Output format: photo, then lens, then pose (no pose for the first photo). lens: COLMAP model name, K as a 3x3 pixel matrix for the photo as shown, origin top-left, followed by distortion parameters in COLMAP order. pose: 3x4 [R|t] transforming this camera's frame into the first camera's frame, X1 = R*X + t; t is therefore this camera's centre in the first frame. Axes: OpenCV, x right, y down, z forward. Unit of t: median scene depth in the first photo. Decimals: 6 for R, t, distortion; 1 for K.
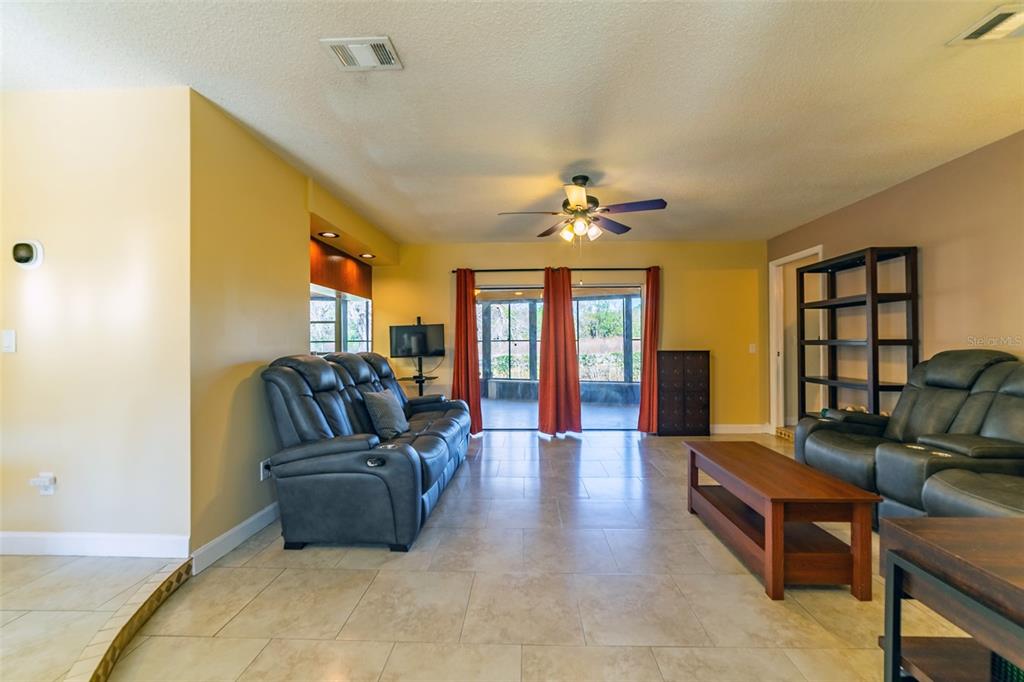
lens RADIAL K [[393.3, 0, 510.9], [0, 393.3, 343.1], [0, 0, 1]] dist [-0.021095, 0.007508]
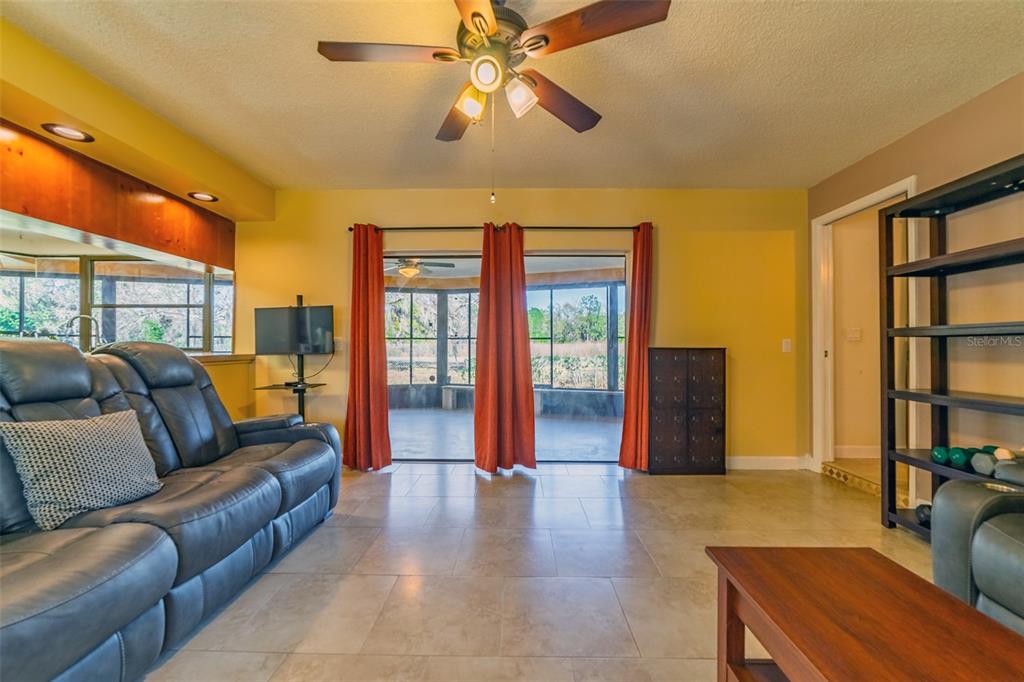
lens RADIAL K [[396.3, 0, 508.1], [0, 396.3, 344.0], [0, 0, 1]] dist [-0.018263, 0.007266]
pose [[0.999865, 0.007836, 0.014414, 0.120030], [-0.007737, 0.999946, -0.006911, 0.019576], [-0.014467, 0.006798, 0.999872, 0.318285]]
